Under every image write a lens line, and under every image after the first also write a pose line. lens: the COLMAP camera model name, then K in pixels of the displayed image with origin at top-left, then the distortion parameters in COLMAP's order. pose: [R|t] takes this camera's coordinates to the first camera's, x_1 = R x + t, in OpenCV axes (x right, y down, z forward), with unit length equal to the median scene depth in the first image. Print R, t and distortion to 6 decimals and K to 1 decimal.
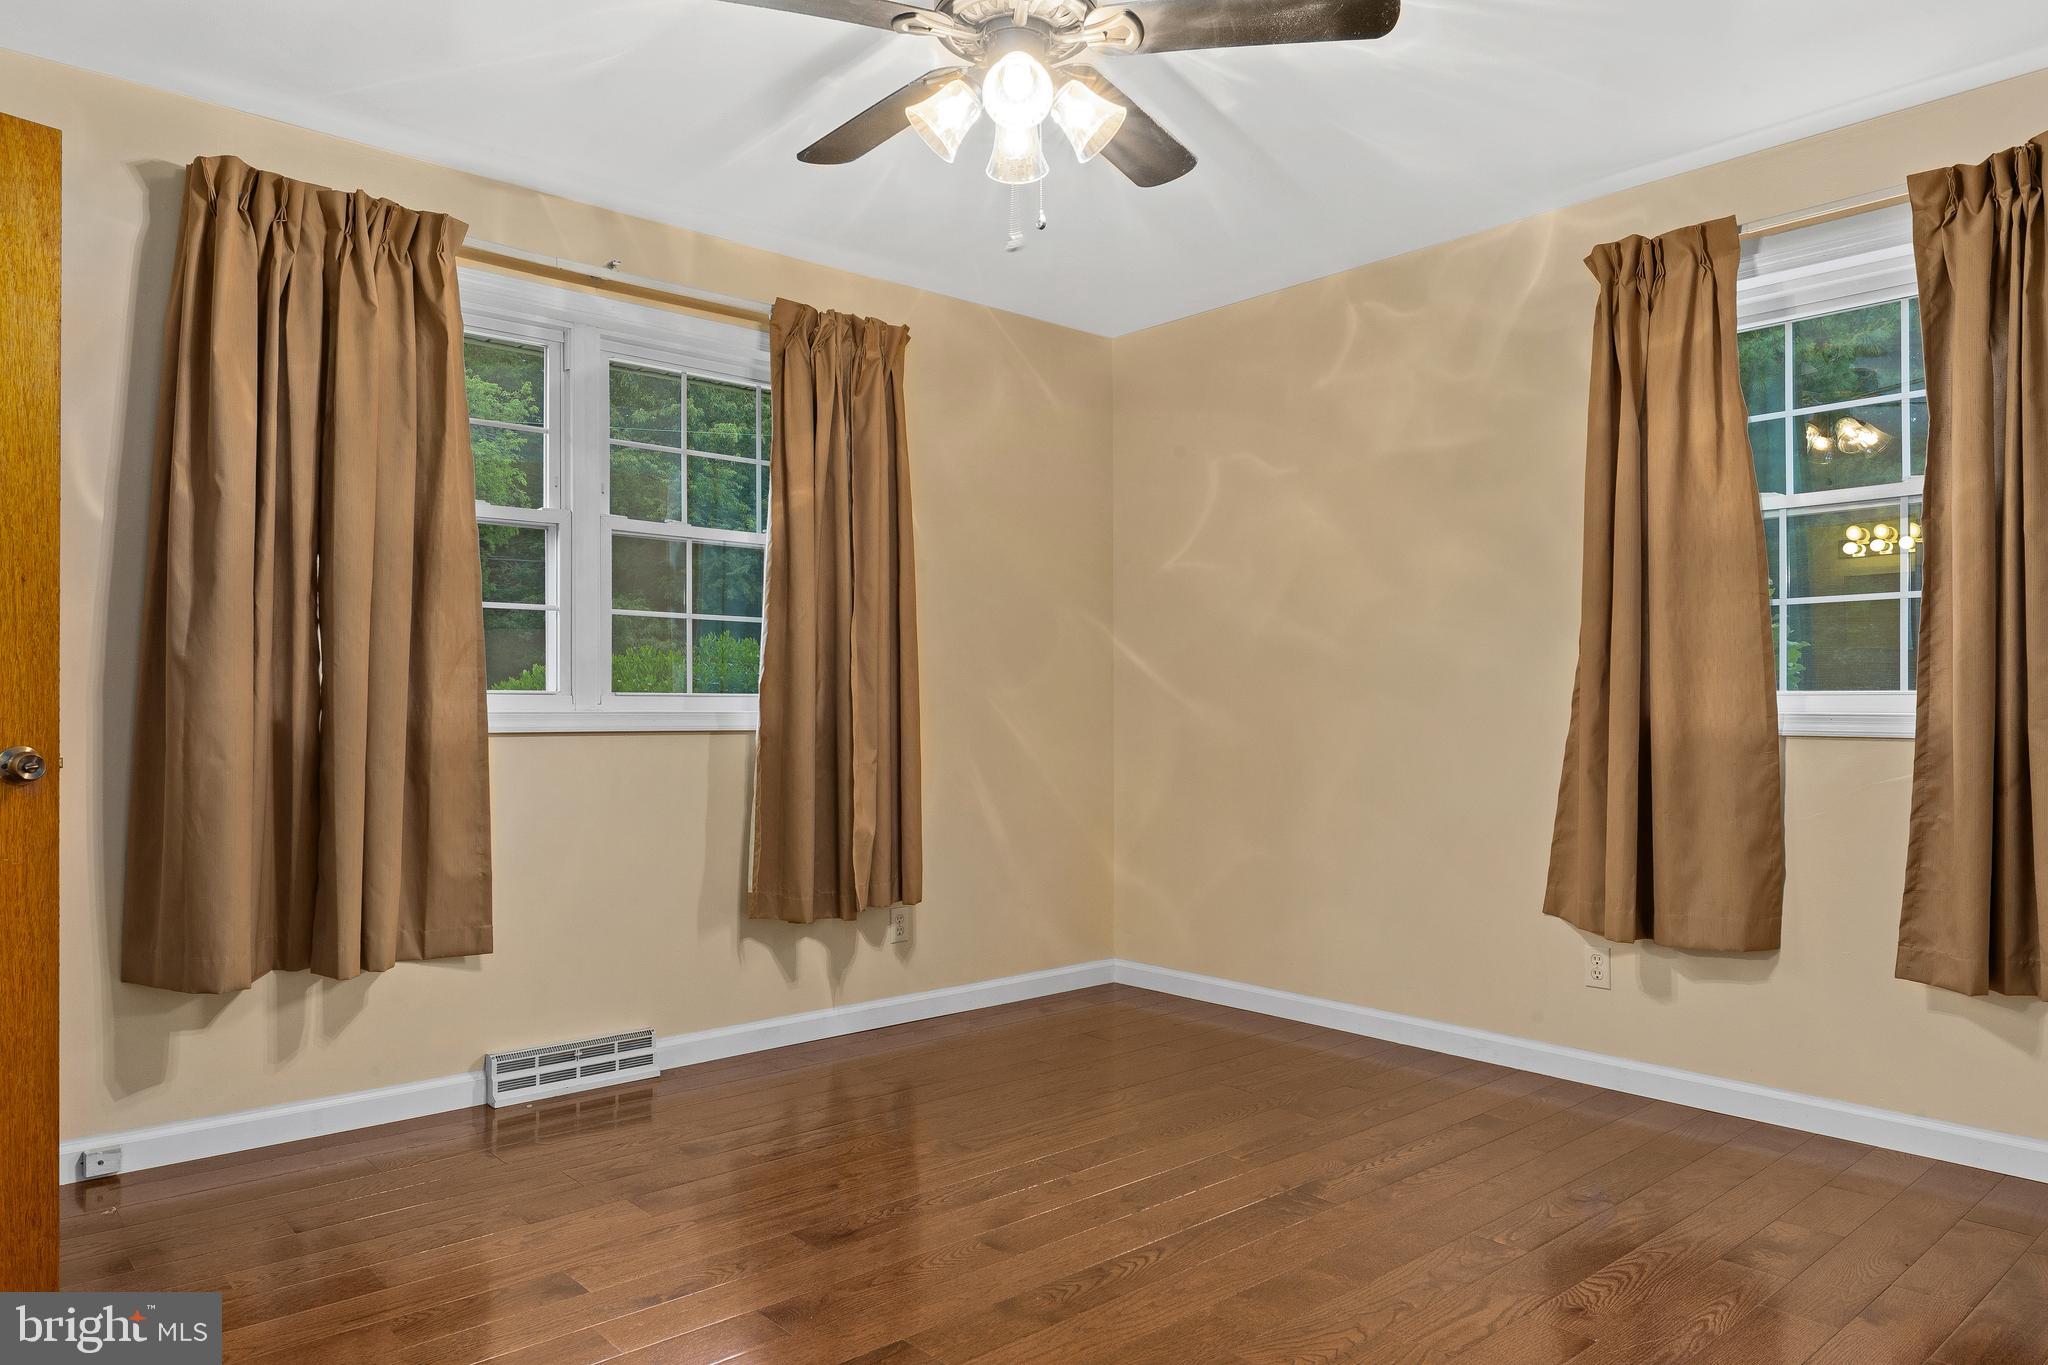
lens RADIAL K [[1337.7, 0, 1028.3], [0, 1337.7, 693.8], [0, 0, 1]] dist [0.013449, 0.002794]
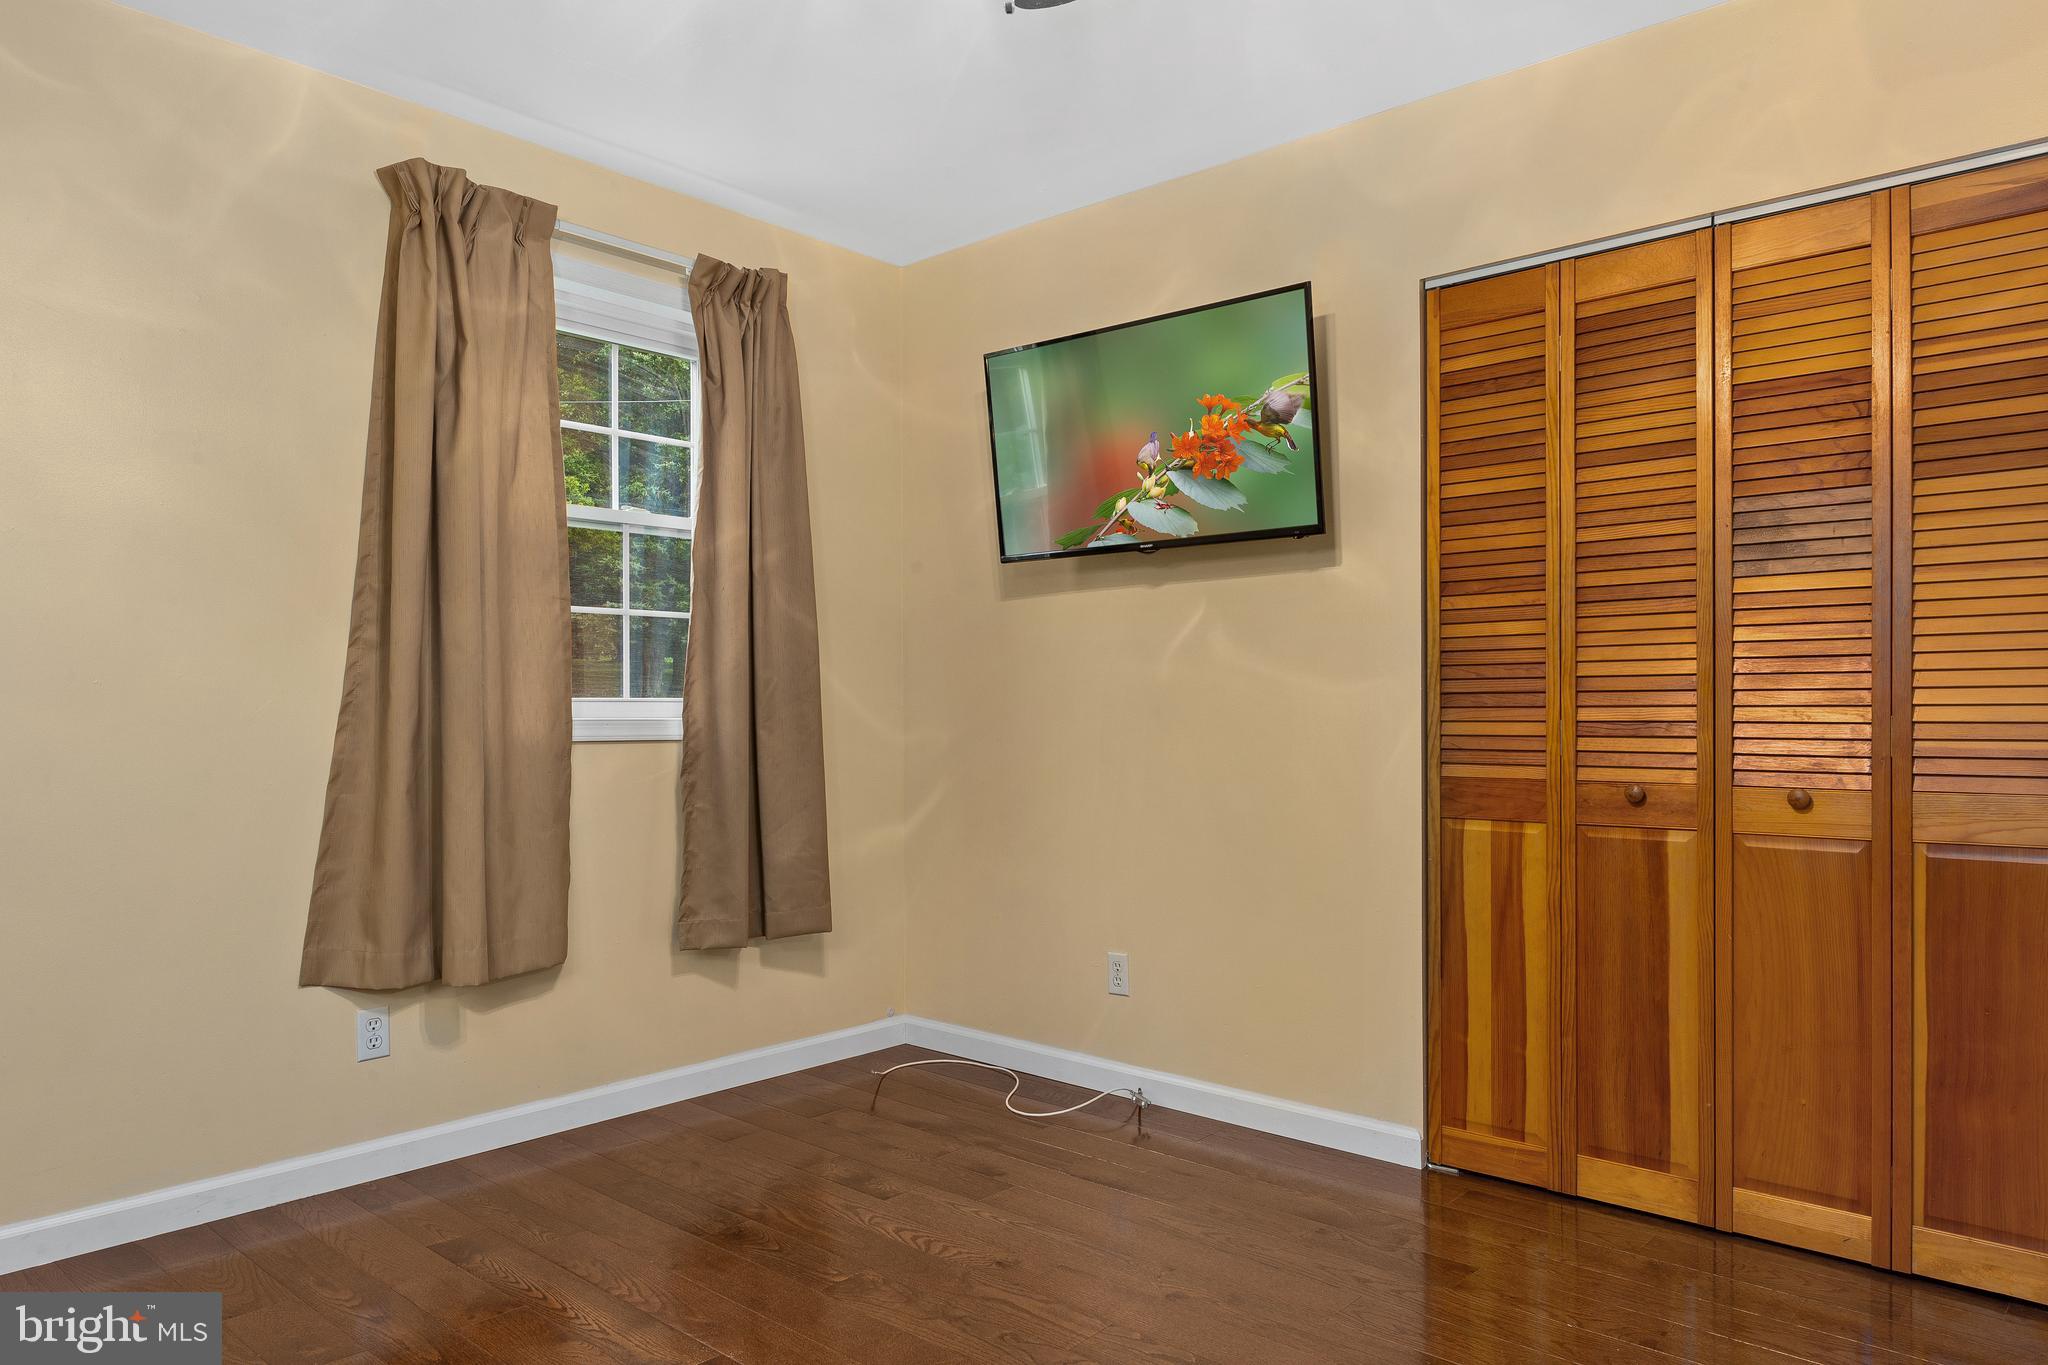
lens RADIAL K [[1337.7, 0, 999.7], [0, 1337.7, 713.3], [0, 0, 1]] dist [0.013449, 0.002794]
pose [[-0.096735, -0.002646, 0.995307, -0.459271], [-0.002408, 0.999994, 0.002425, 0.006514], [-0.995307, -0.002163, -0.096741, 0.756006]]
